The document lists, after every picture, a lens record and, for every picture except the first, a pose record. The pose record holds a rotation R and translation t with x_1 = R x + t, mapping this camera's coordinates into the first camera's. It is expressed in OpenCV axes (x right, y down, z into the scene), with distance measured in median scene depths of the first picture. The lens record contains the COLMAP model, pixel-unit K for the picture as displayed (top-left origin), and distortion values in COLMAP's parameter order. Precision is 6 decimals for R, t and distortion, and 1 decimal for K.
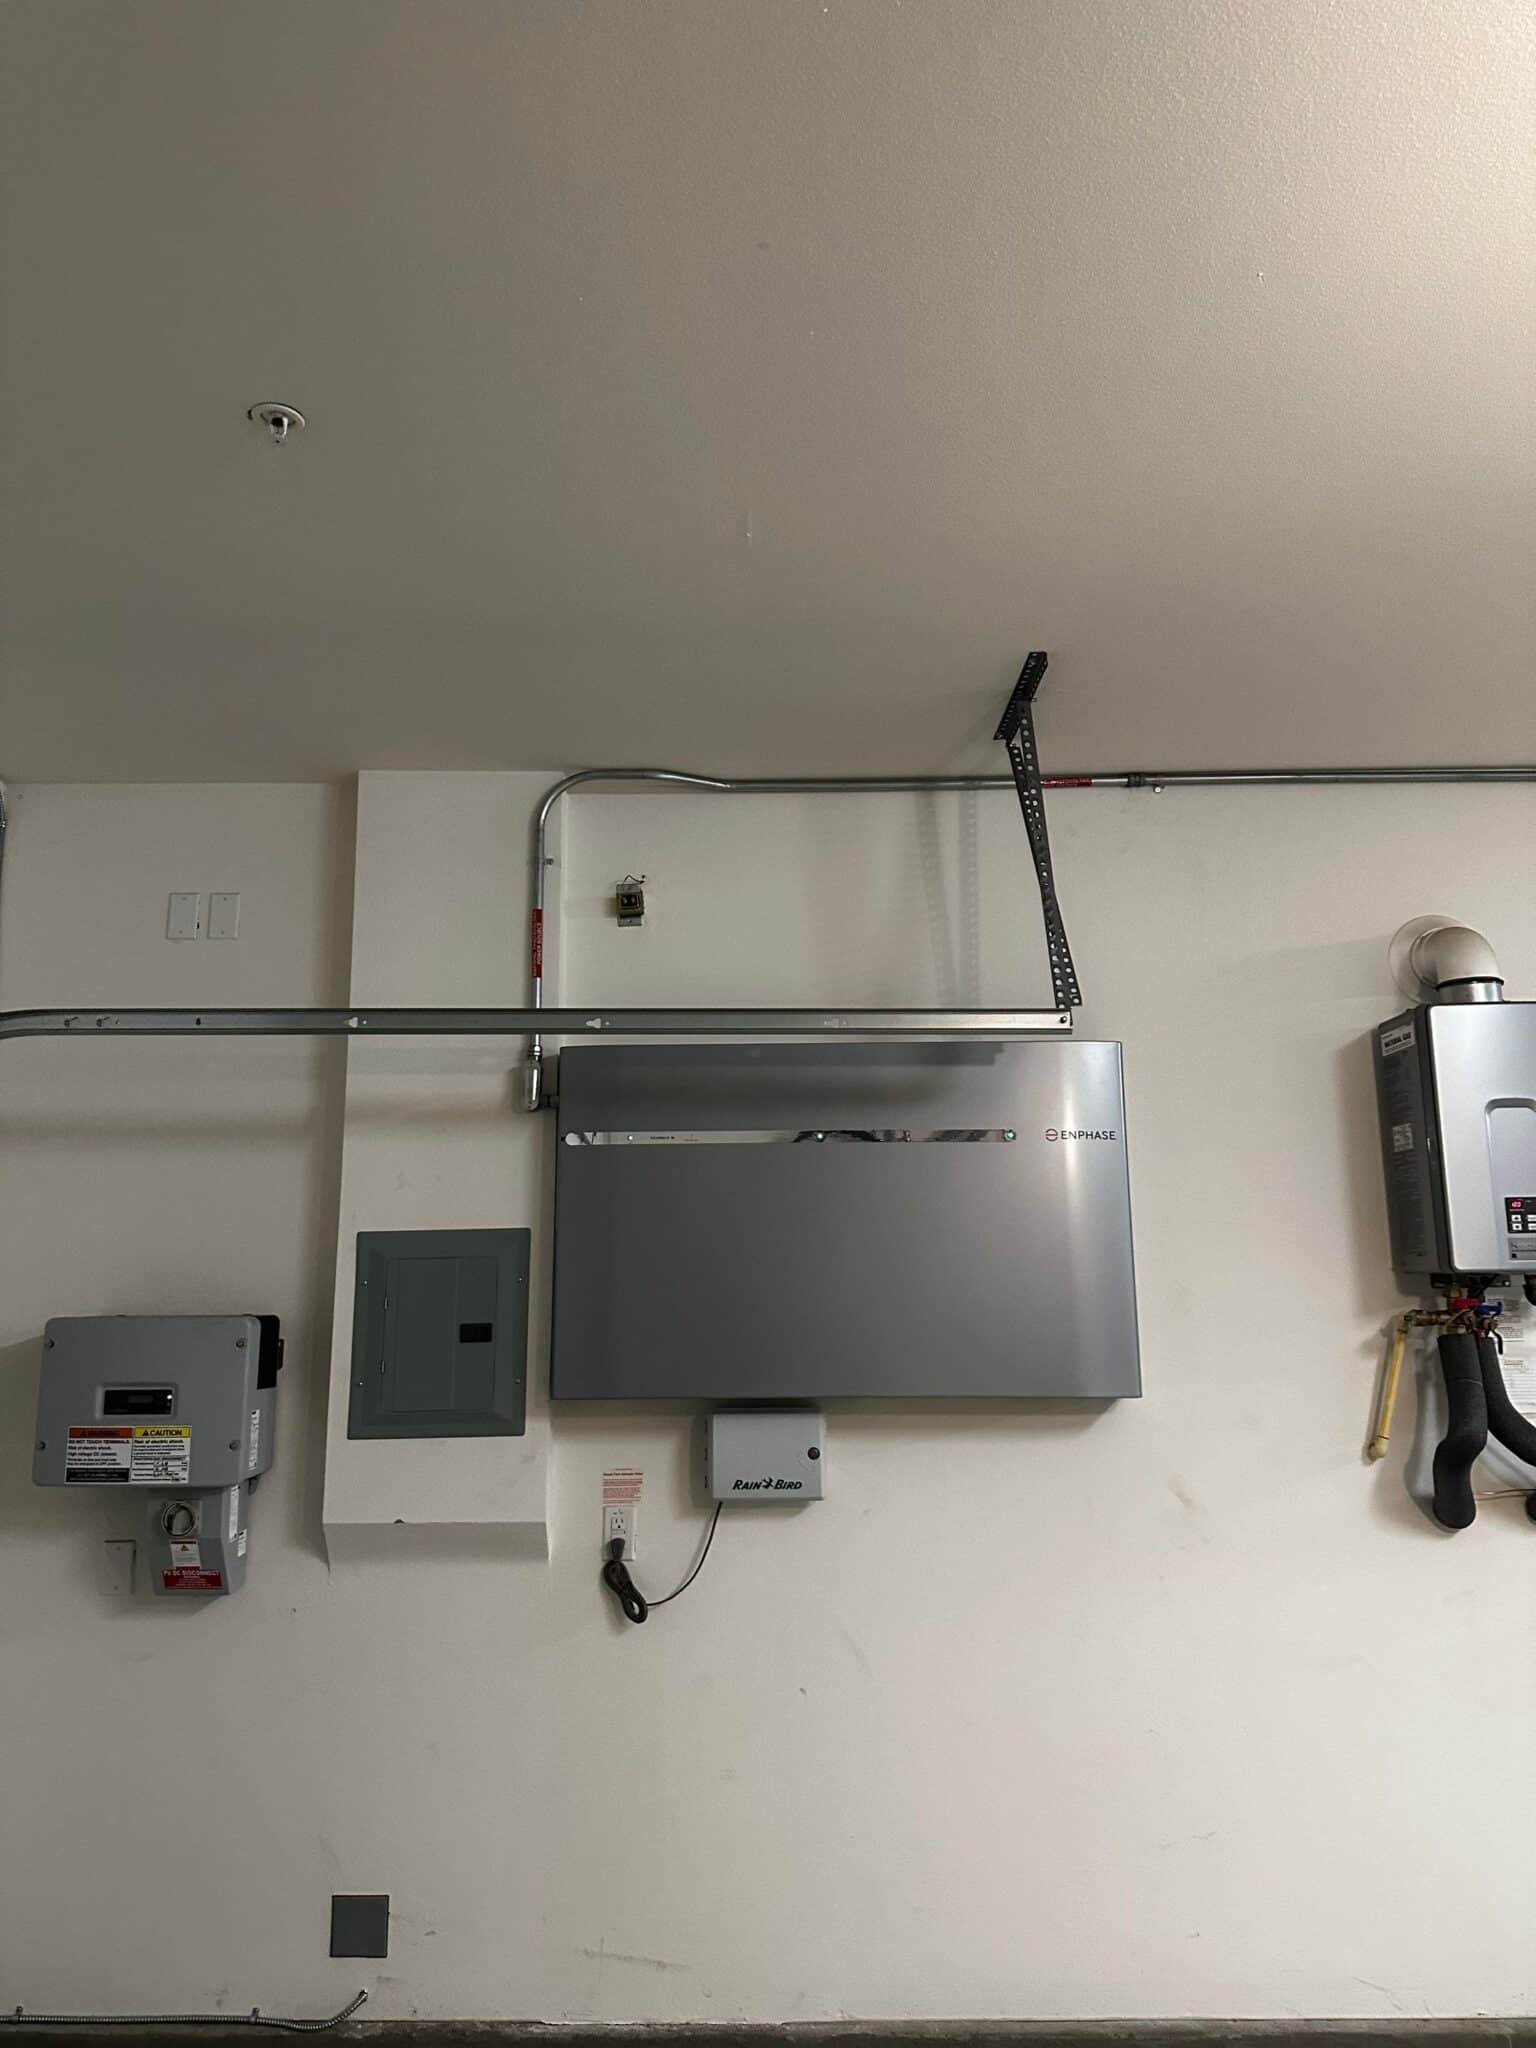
lens RADIAL K [[1440.2, 0, 761.9], [0, 1440.2, 1021.7], [0, 0, 1]] dist [0.086275, -0.083971]
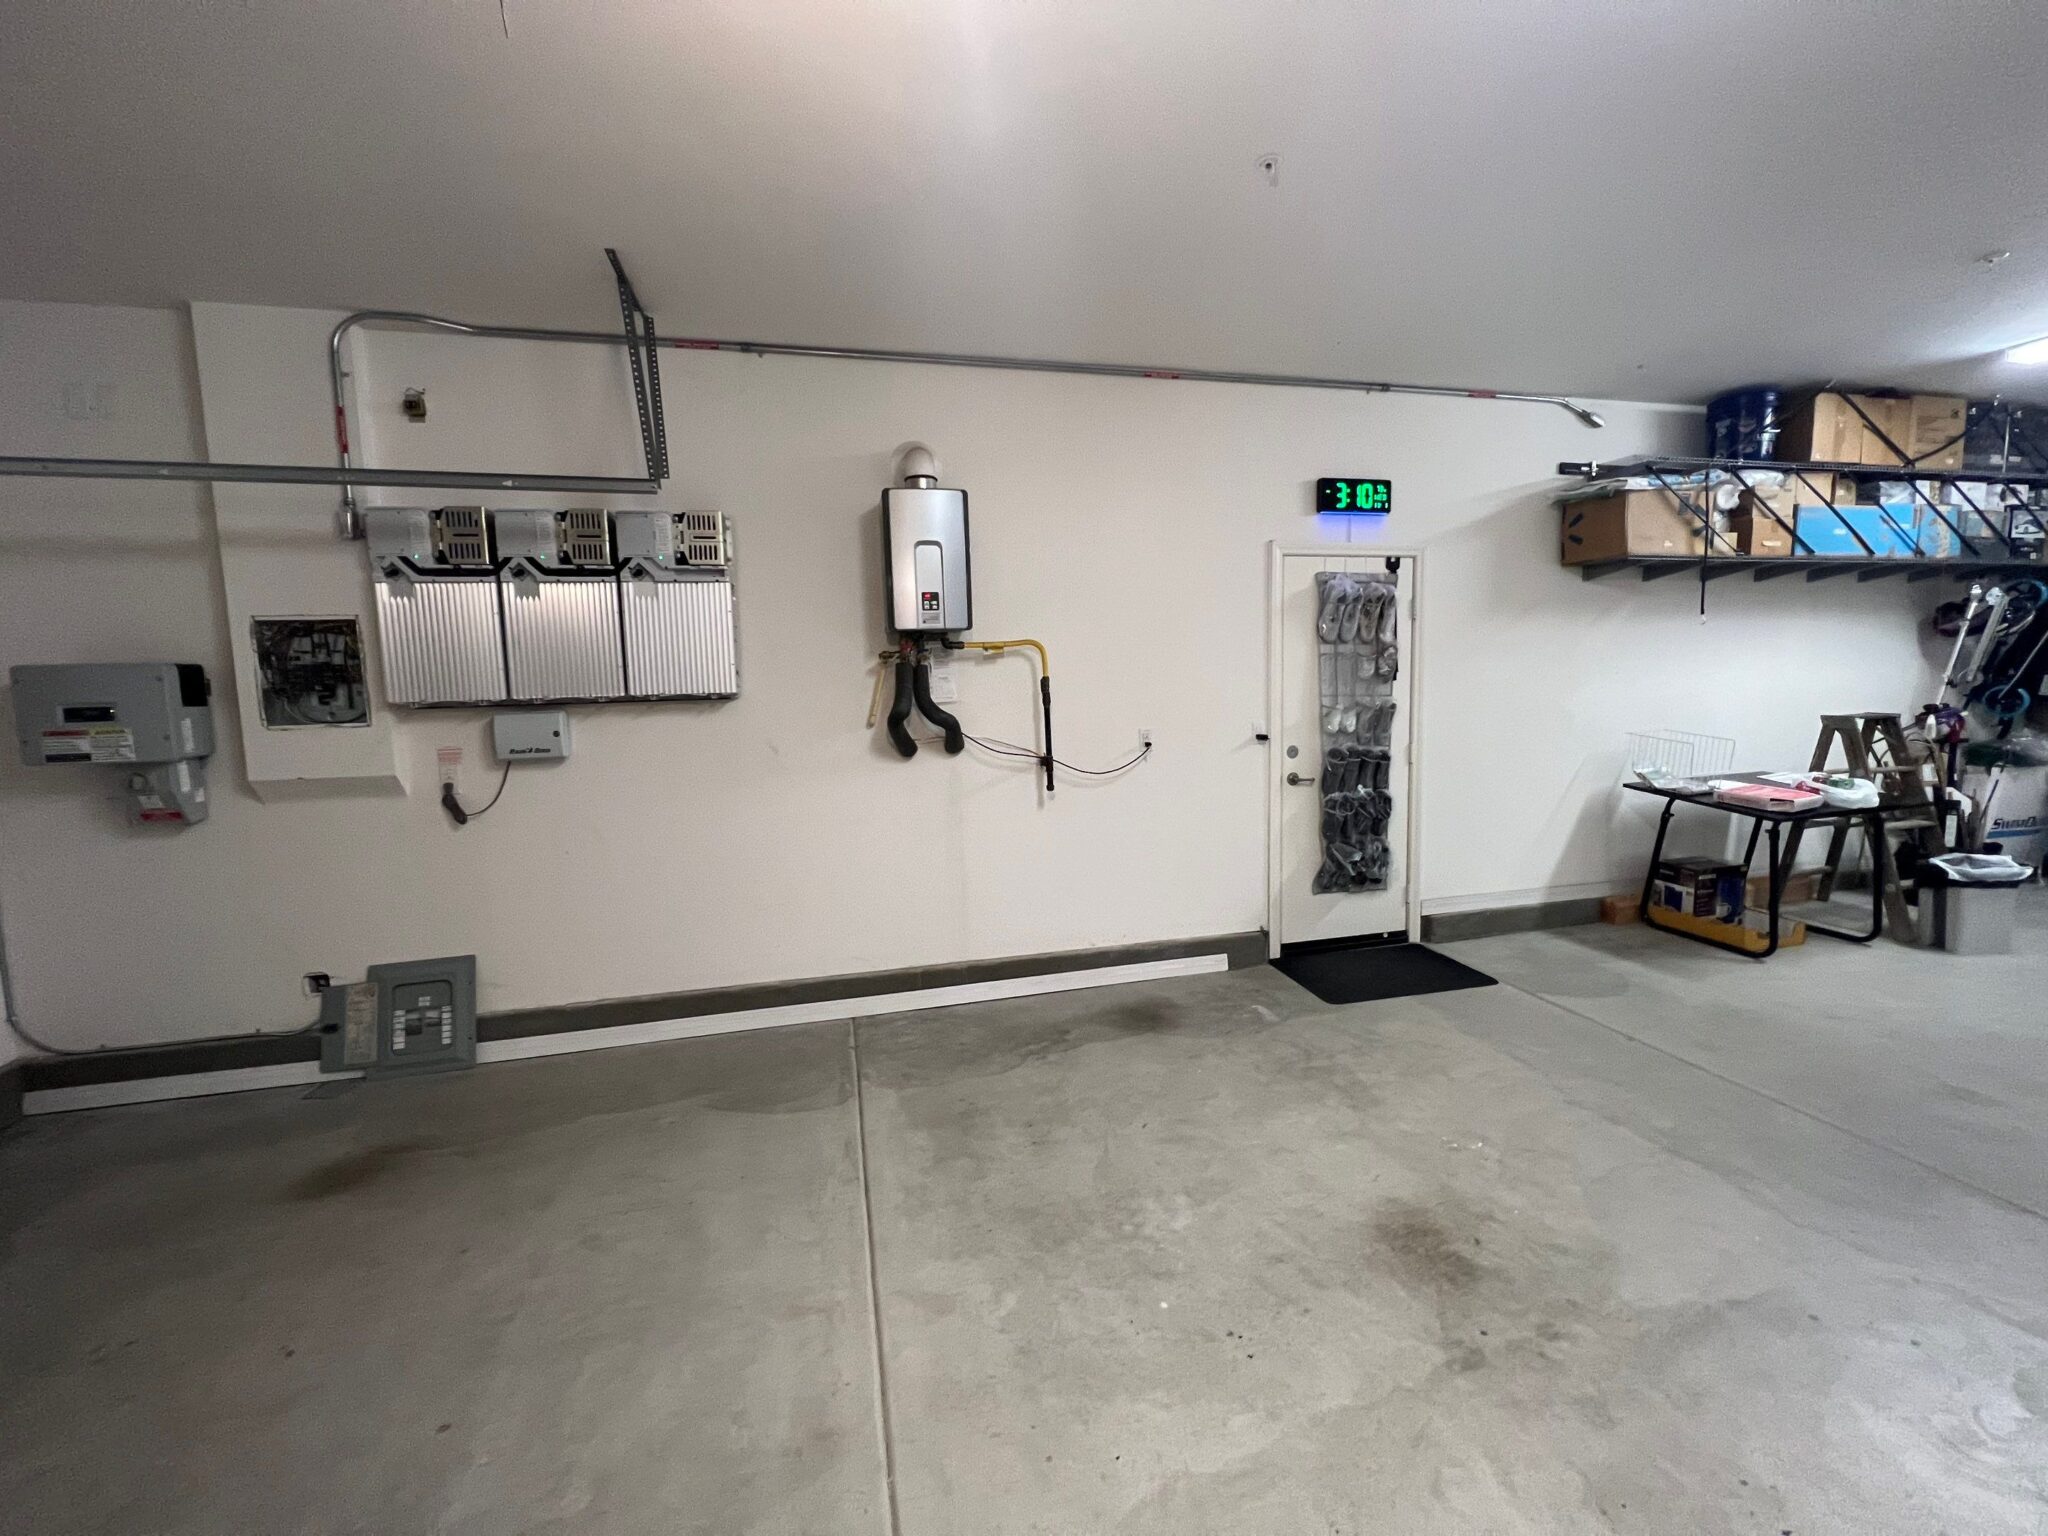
lens RADIAL K [[821.8, 0, 1004.6], [0, 821.8, 755.3], [0, 0, 1]] dist [-0.002789, 0.000223]
pose [[0.970357, -0.041417, 0.238101, 0.325932], [-0.023285, 0.964600, 0.262687, 0.037473], [-0.240552, -0.260444, 0.935042, -0.106948]]
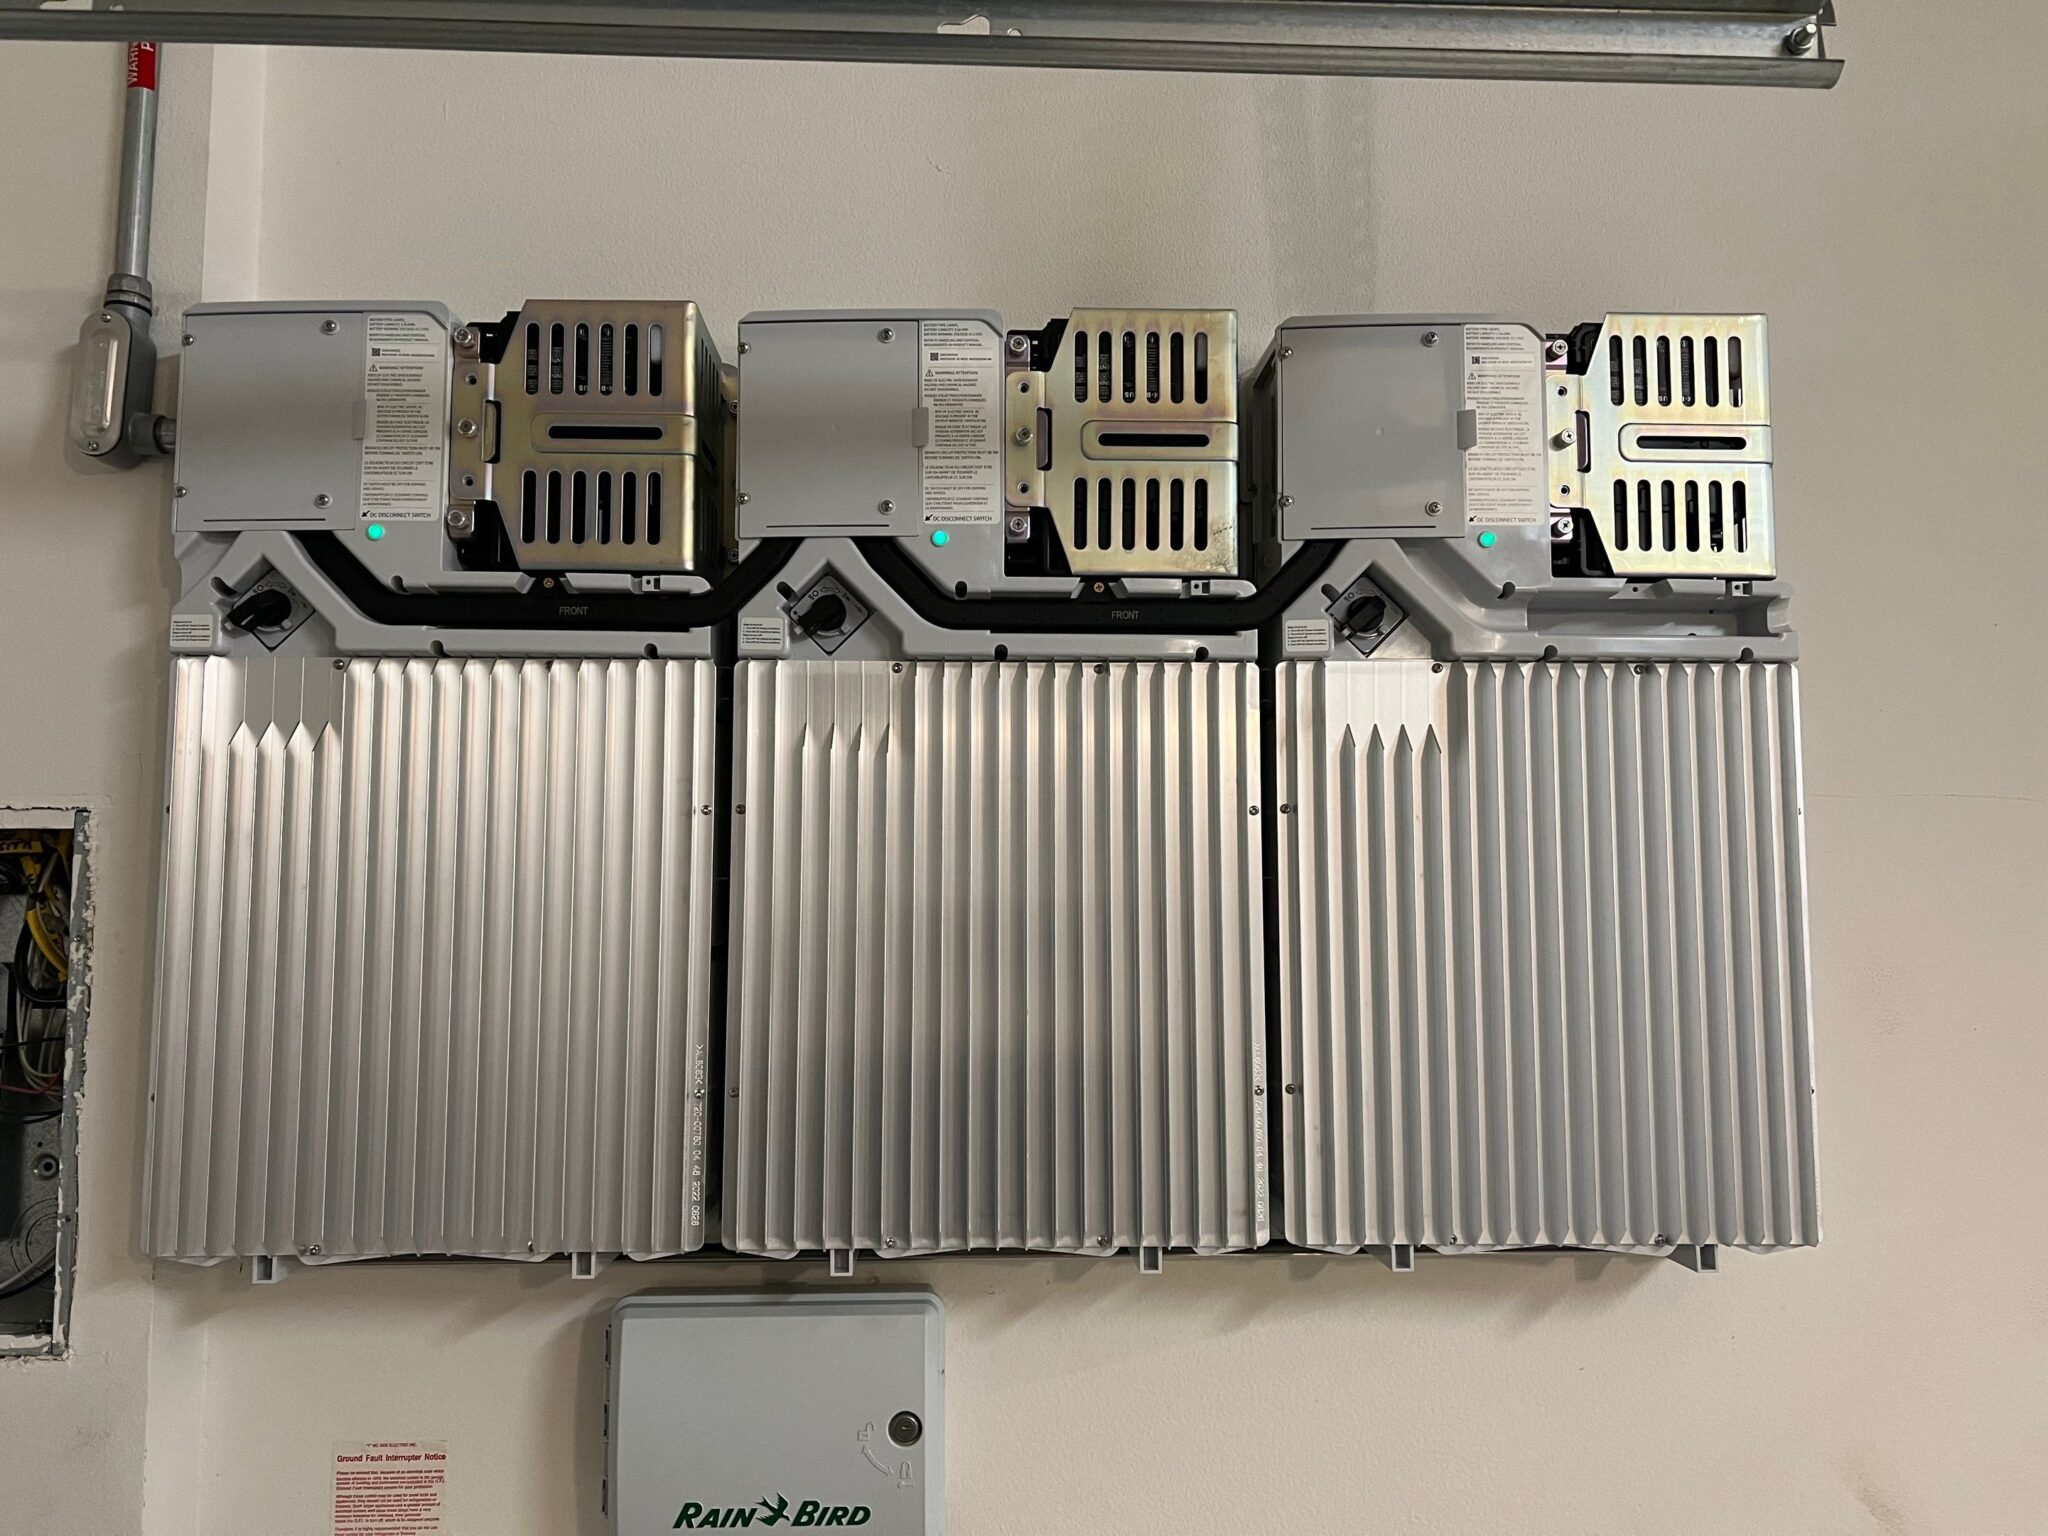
lens RADIAL K [[1440.2, 0, 971.5], [0, 1440.2, 761.7], [0, 0, 1]] dist [0.086275, -0.083971]
pose [[0.999010, 0.012540, 0.042679, 0.033295], [-0.015696, 0.997103, 0.074427, 0.106170], [-0.041622, -0.075024, 0.996313, 0.636517]]
